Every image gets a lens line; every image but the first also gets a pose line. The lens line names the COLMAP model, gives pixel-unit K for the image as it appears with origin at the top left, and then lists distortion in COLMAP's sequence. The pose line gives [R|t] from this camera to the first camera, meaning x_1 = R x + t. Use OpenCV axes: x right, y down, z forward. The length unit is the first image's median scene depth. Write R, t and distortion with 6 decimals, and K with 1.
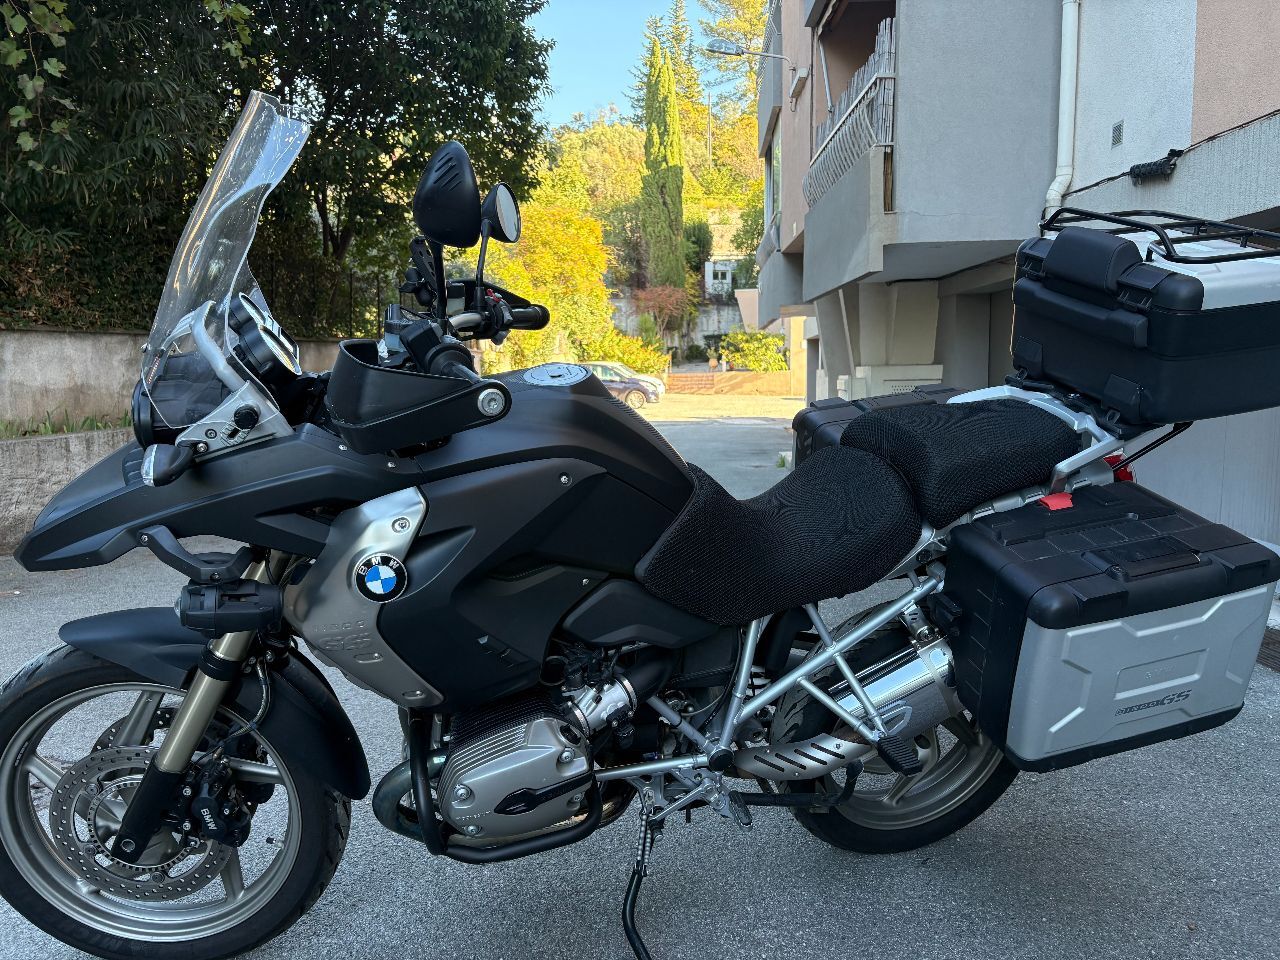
lens RADIAL K [[1004.9, 0, 645.9], [0, 1004.9, 475.3], [0, 0, 1]] dist [0.057154, -0.093818]
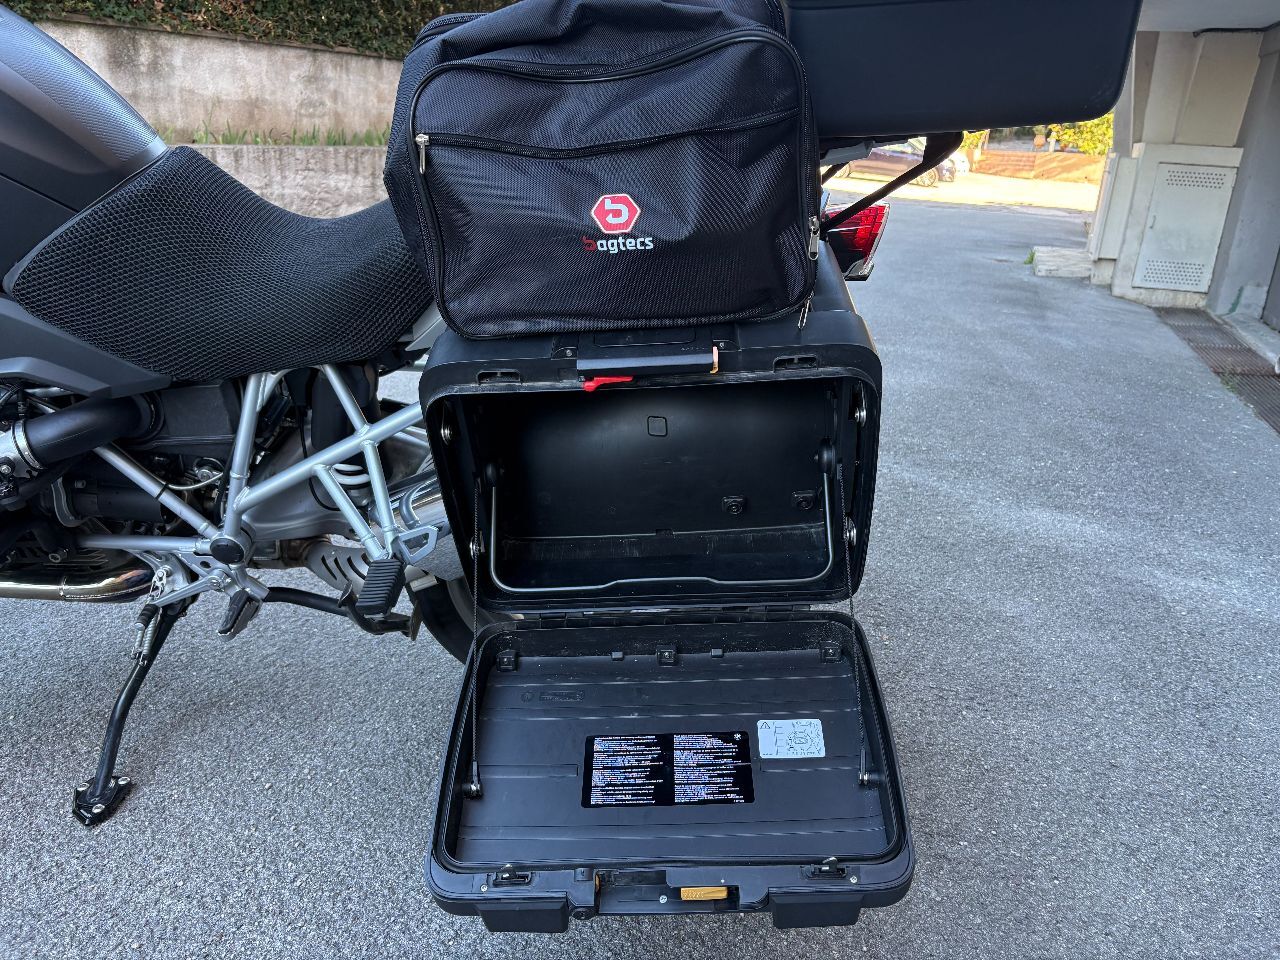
lens RADIAL K [[1009.9, 0, 640.0], [0, 1009.9, 480.0], [0, 0, 1]] dist [0.047911, -0.046854]
pose [[0.946510, 0.166072, -0.276655, 0.157295], [-0.101310, 0.966979, 0.233856, 0.002316], [0.306356, -0.193319, 0.932080, 0.098876]]
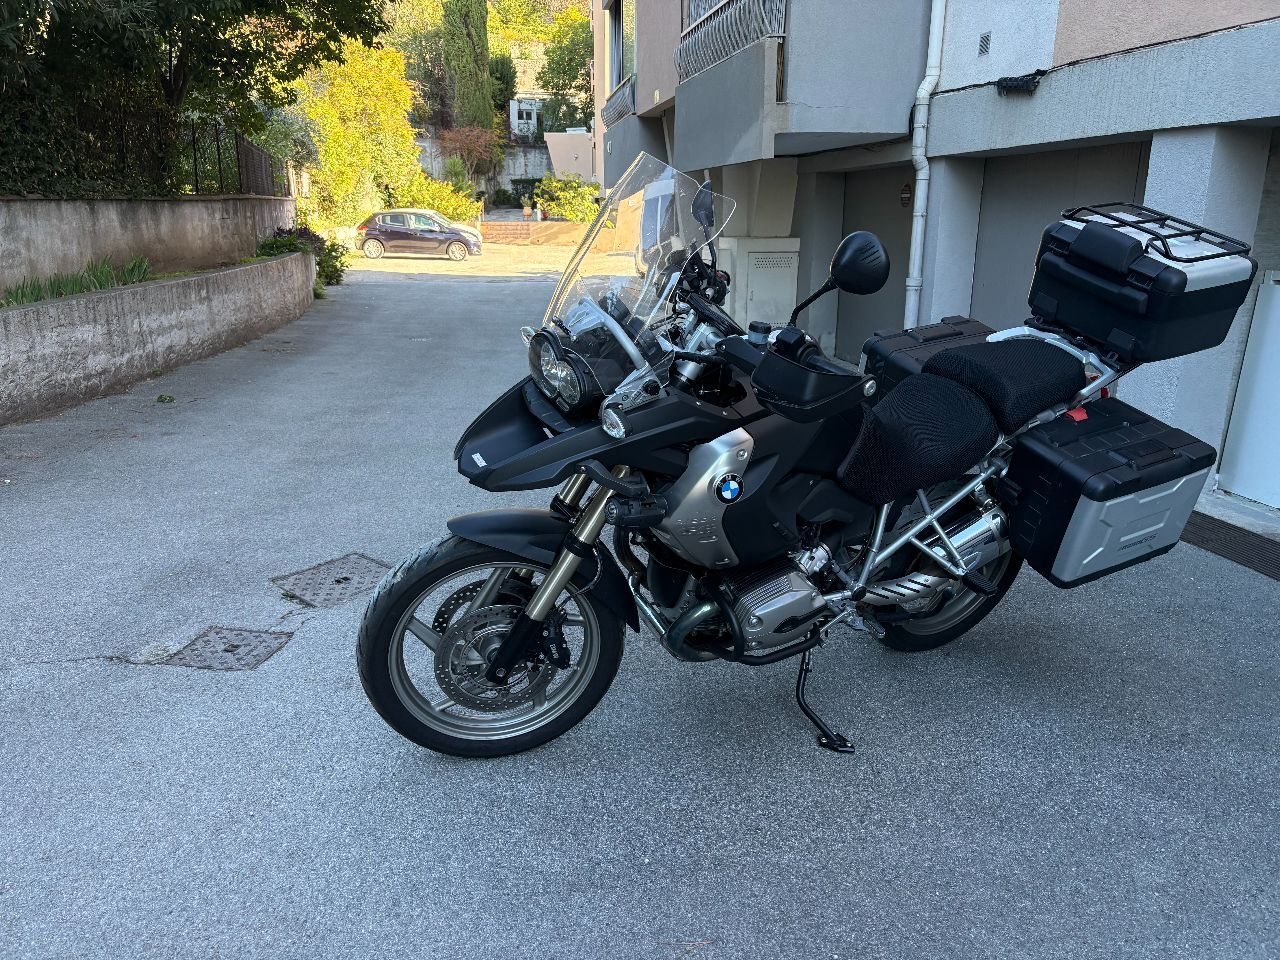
lens RADIAL K [[1009.9, 0, 640.0], [0, 1009.9, 480.0], [0, 0, 1]] dist [0.047911, -0.046854]
pose [[0.979463, -0.034600, 0.198633, -0.150260], [0.003215, 0.987720, 0.156200, -0.032512], [-0.201599, -0.152354, 0.967547, -0.098111]]
